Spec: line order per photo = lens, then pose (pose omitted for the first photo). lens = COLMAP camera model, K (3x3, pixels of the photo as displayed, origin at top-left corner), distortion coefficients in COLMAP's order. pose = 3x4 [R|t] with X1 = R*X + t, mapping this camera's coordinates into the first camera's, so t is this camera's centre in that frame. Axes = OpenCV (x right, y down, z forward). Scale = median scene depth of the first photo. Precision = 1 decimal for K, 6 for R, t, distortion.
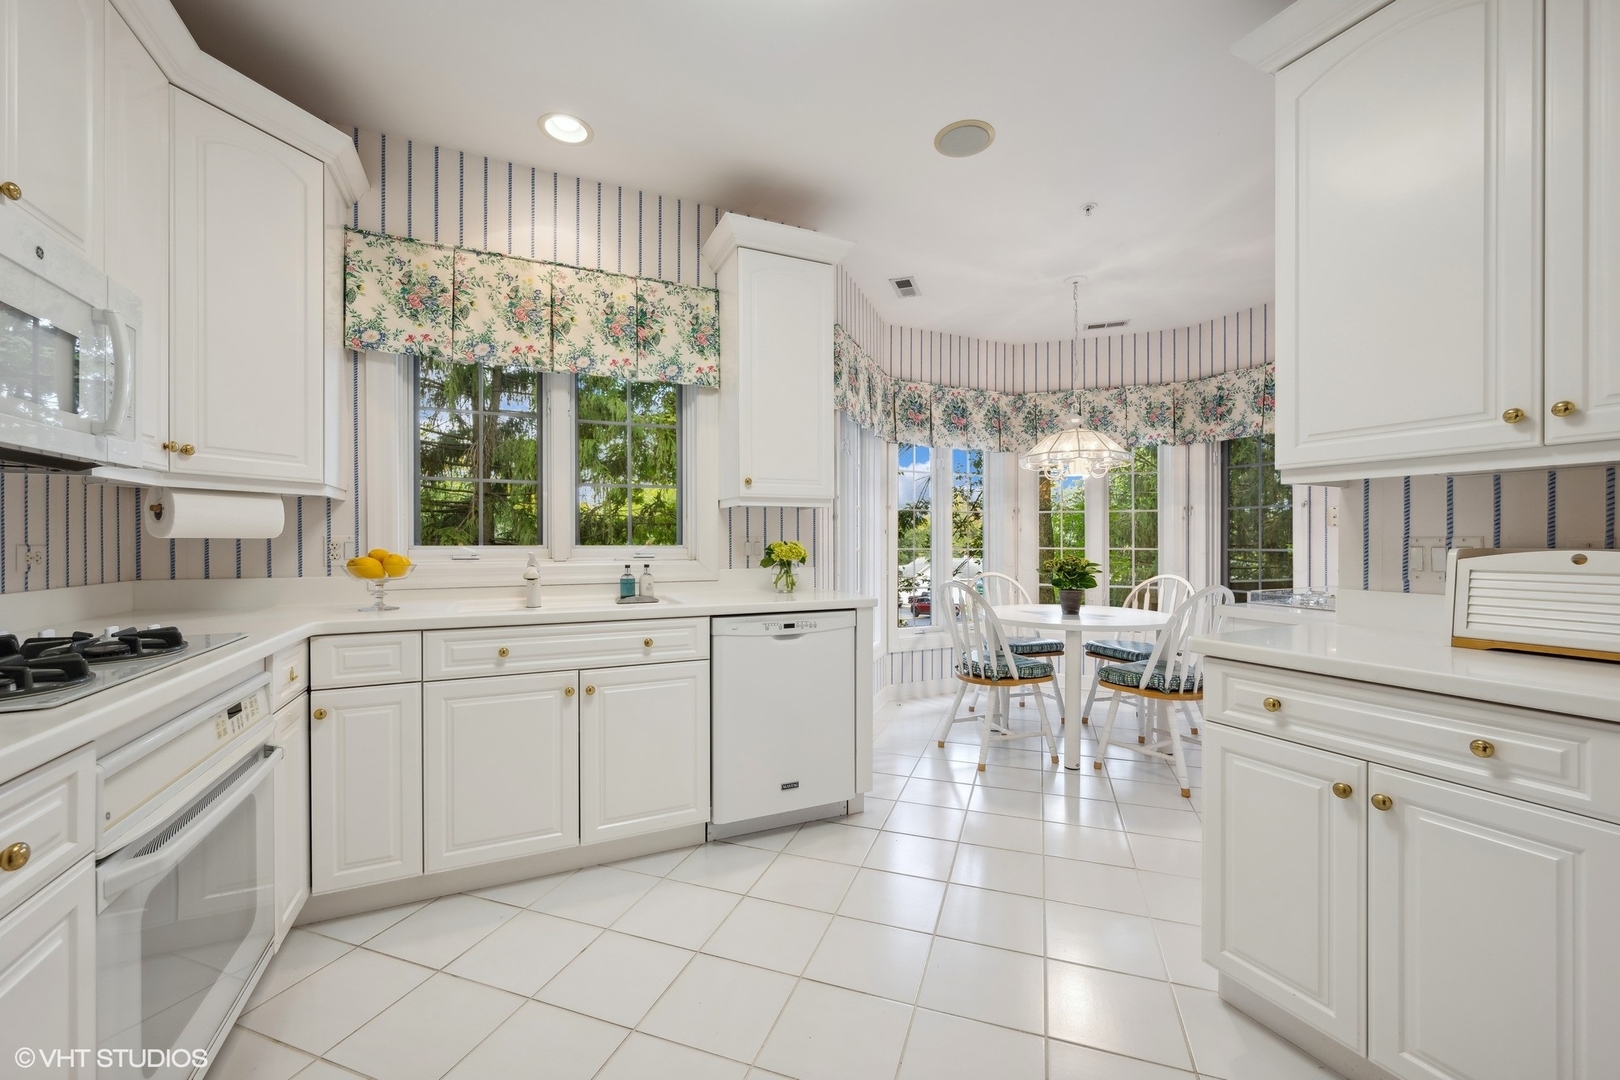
lens RADIAL K [[651.3, 0, 805.5], [0, 651.3, 542.3], [0, 0, 1]] dist [-0.000450, -0.000095]
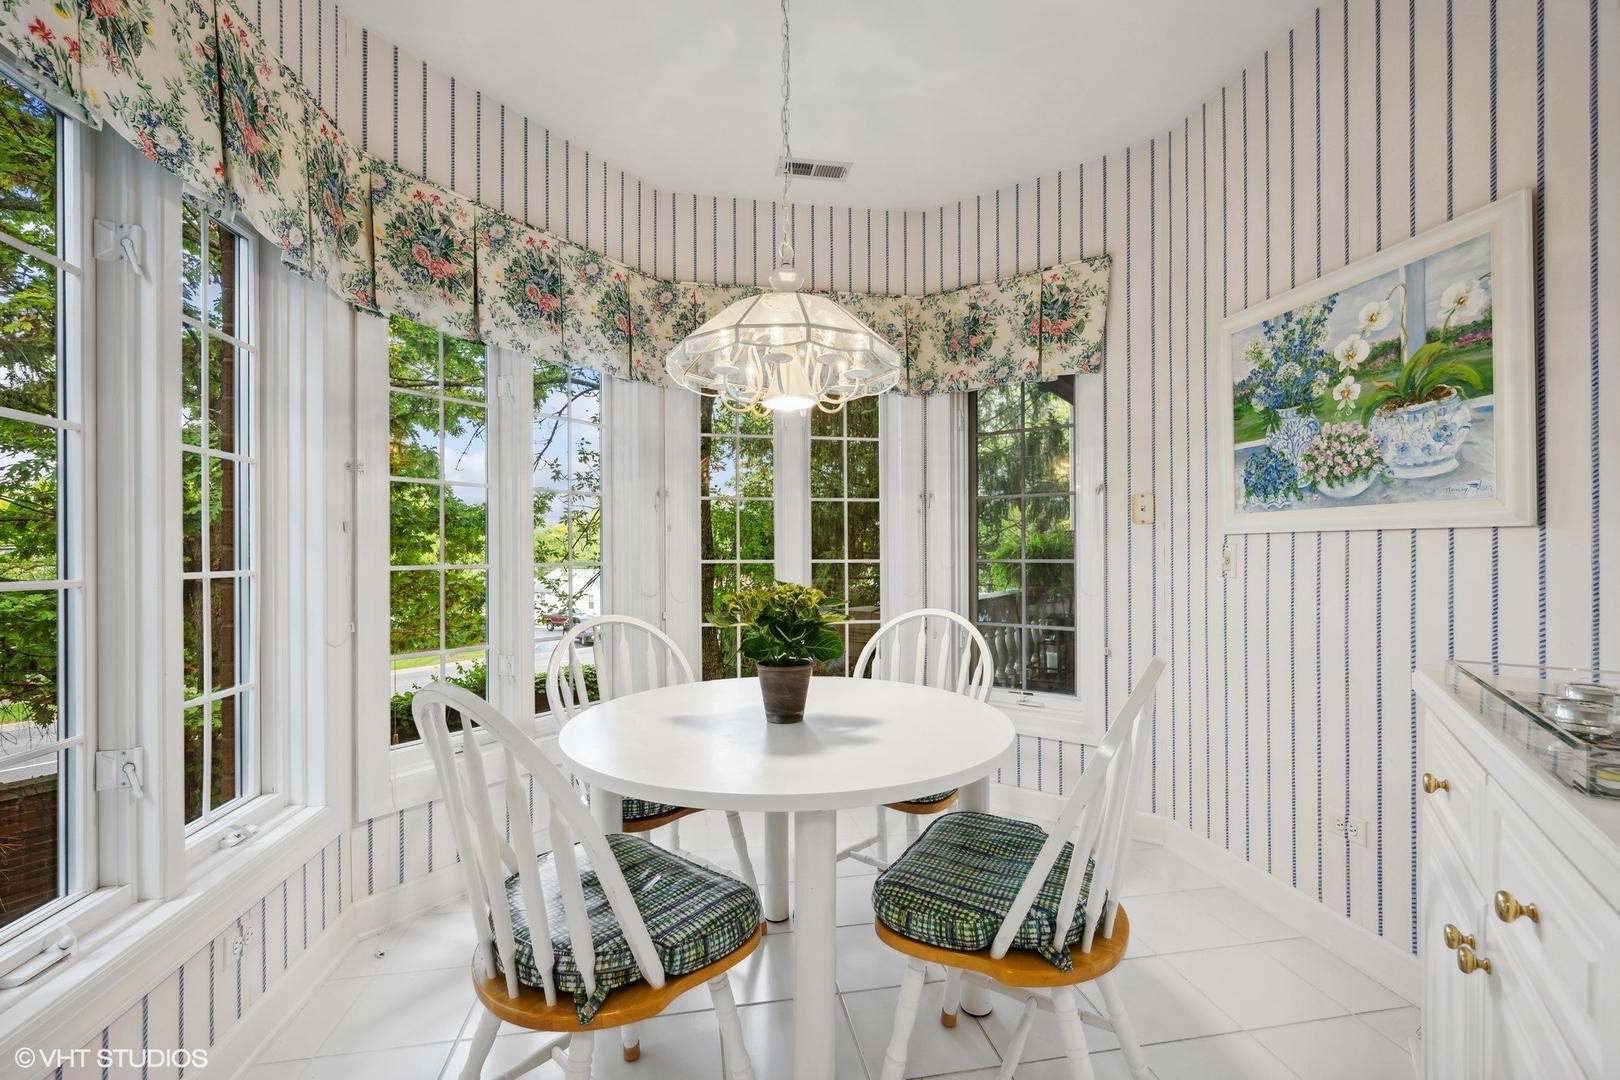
lens RADIAL K [[672.1, 0, 807.2], [0, 672.1, 549.1], [0, 0, 1]] dist [-0.003311, -0.000150]
pose [[0.867865, -0.002953, 0.496791, 0.162711], [0.006027, 0.999971, -0.004586, 0.001322], [-0.496763, 0.006974, 0.867858, 0.490693]]
